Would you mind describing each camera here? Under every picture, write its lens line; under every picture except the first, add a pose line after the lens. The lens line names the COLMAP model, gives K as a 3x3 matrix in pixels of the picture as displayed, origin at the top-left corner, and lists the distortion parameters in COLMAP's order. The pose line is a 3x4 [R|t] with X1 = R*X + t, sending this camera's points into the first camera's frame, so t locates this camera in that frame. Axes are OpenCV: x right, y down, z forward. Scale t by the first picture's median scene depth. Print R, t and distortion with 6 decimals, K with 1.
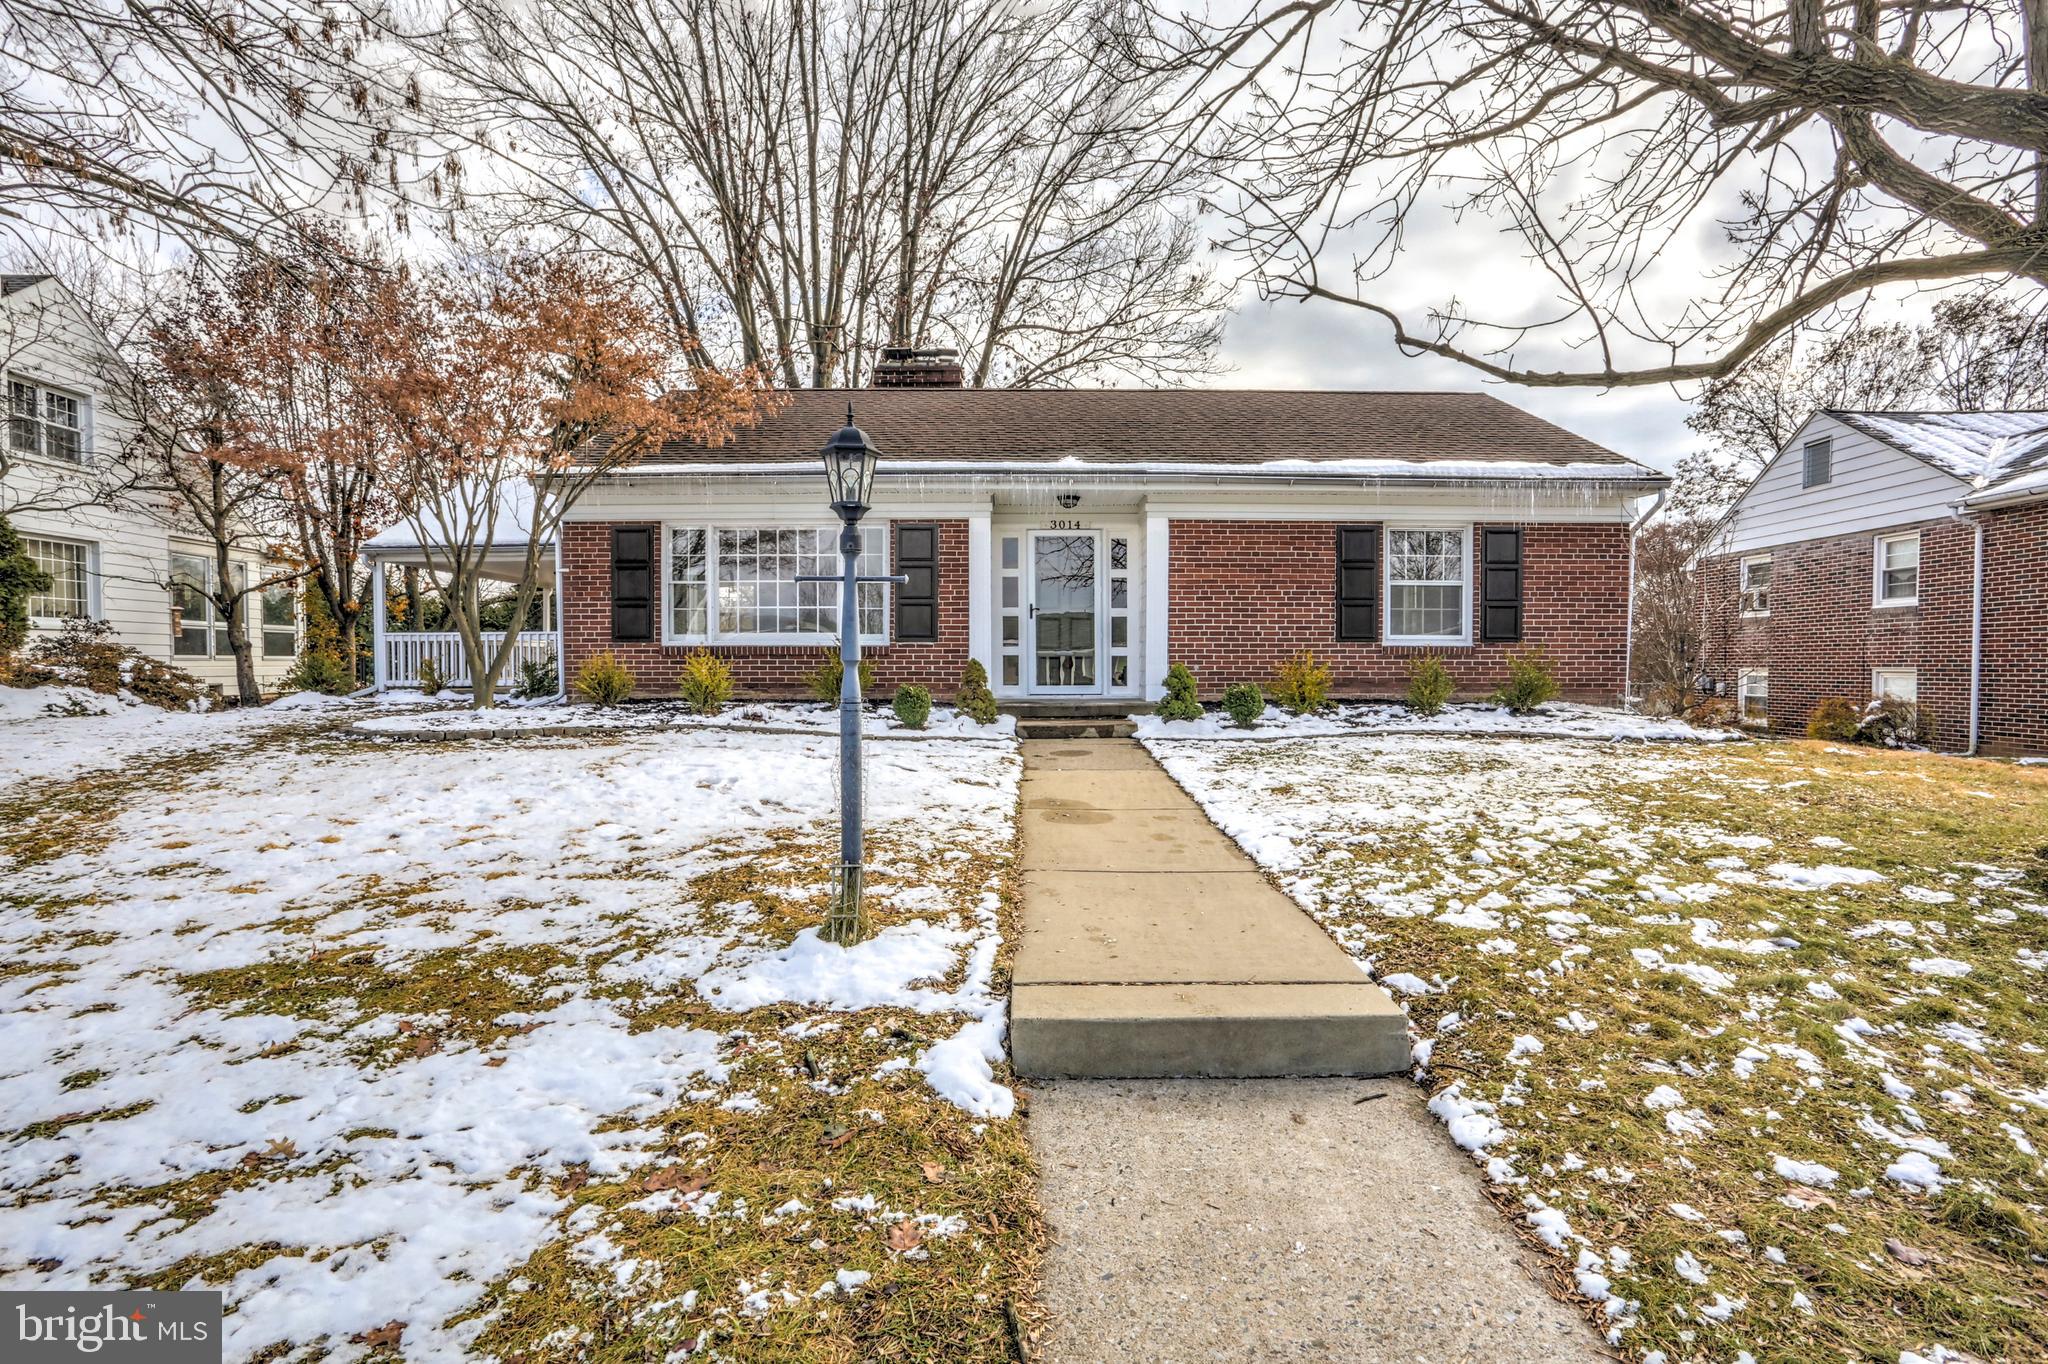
lens RADIAL K [[995.8, 0, 1008.3], [0, 995.8, 678.4], [0, 0, 1]] dist [-0.065214, 0.019204]
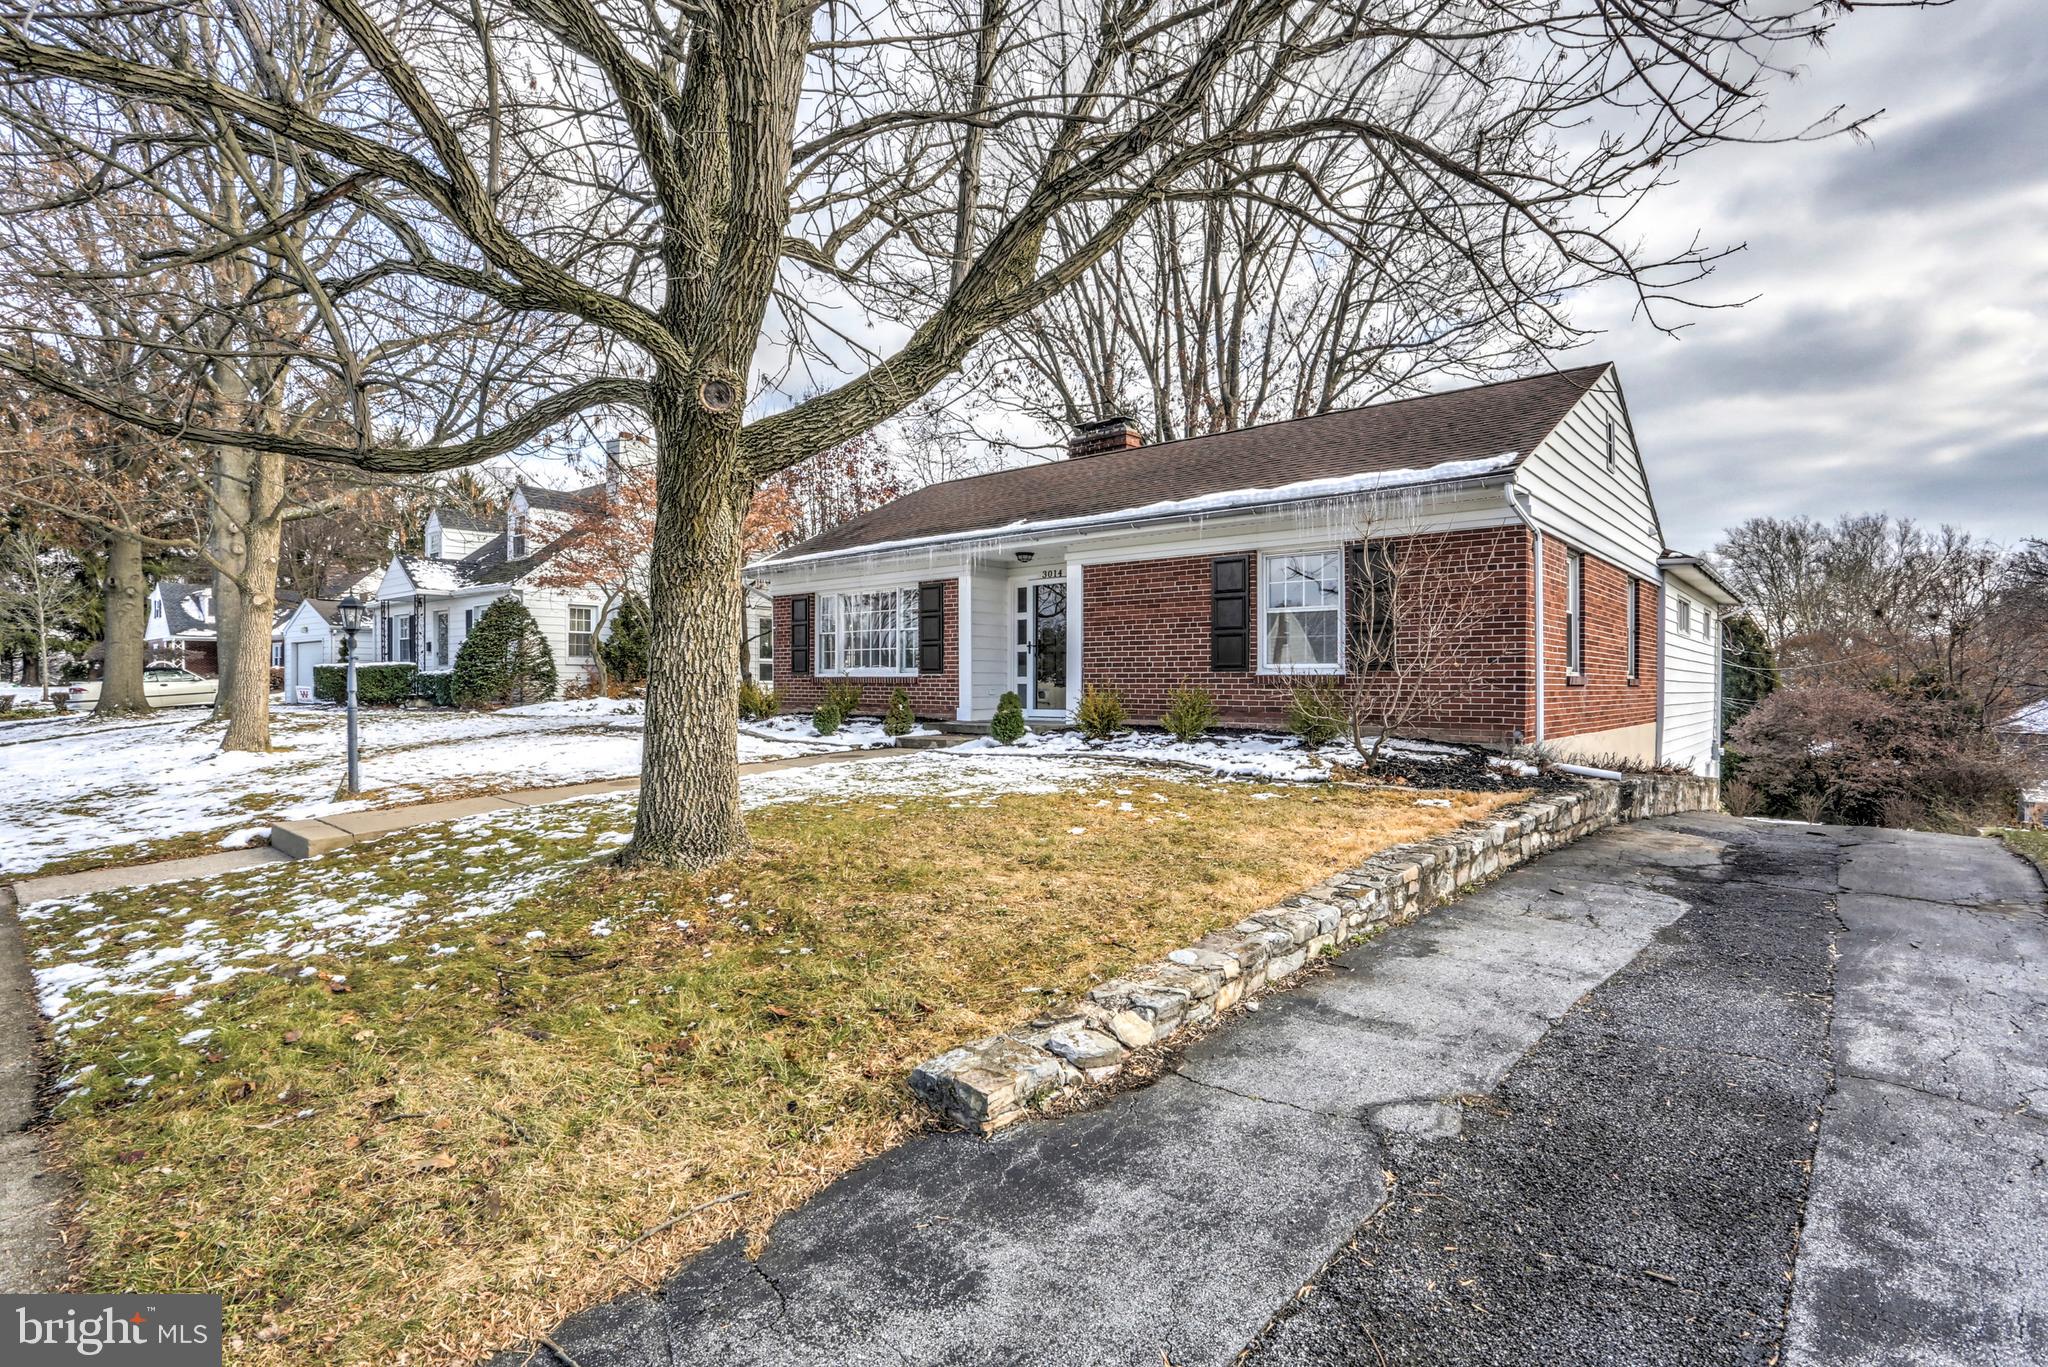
lens RADIAL K [[995.8, 0, 1025.6], [0, 995.8, 689.9], [0, 0, 1]] dist [-0.065214, 0.019204]
pose [[0.748674, 0.006306, -0.662909, 0.870060], [-0.015866, 0.999839, -0.008406, -0.006074], [0.662749, 0.016811, 0.748653, 0.099909]]
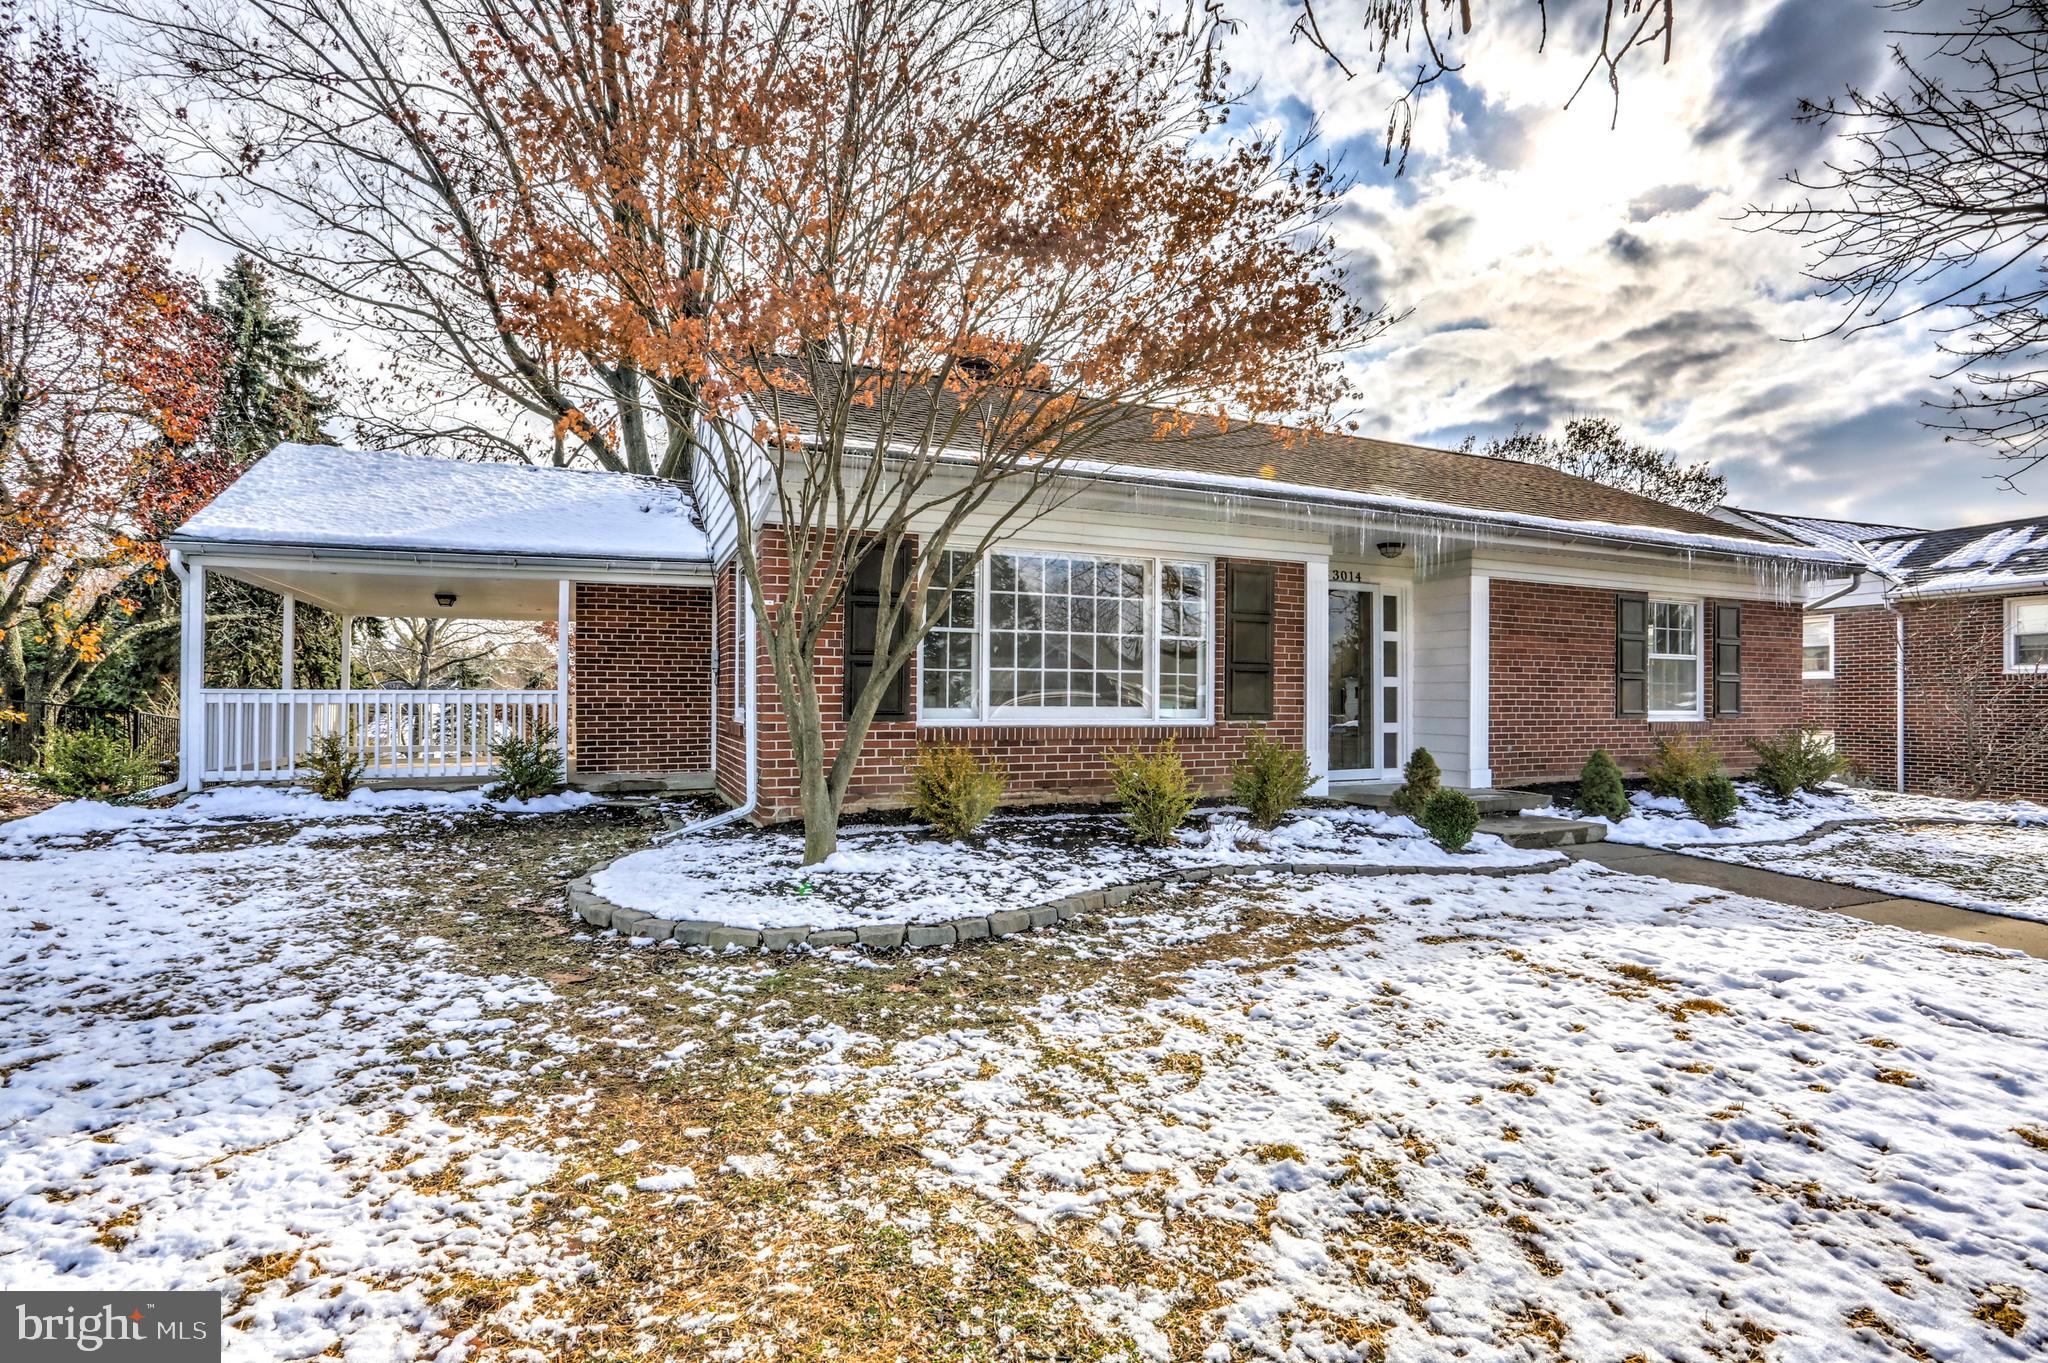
lens RADIAL K [[995.8, 0, 1017.7], [0, 995.8, 687.0], [0, 0, 1]] dist [-0.065214, 0.019204]
pose [[0.922322, 0.010331, 0.386283, -0.543854], [0.002452, 0.999466, -0.032583, -0.037761], [-0.386414, 0.030999, 0.921804, 0.371101]]
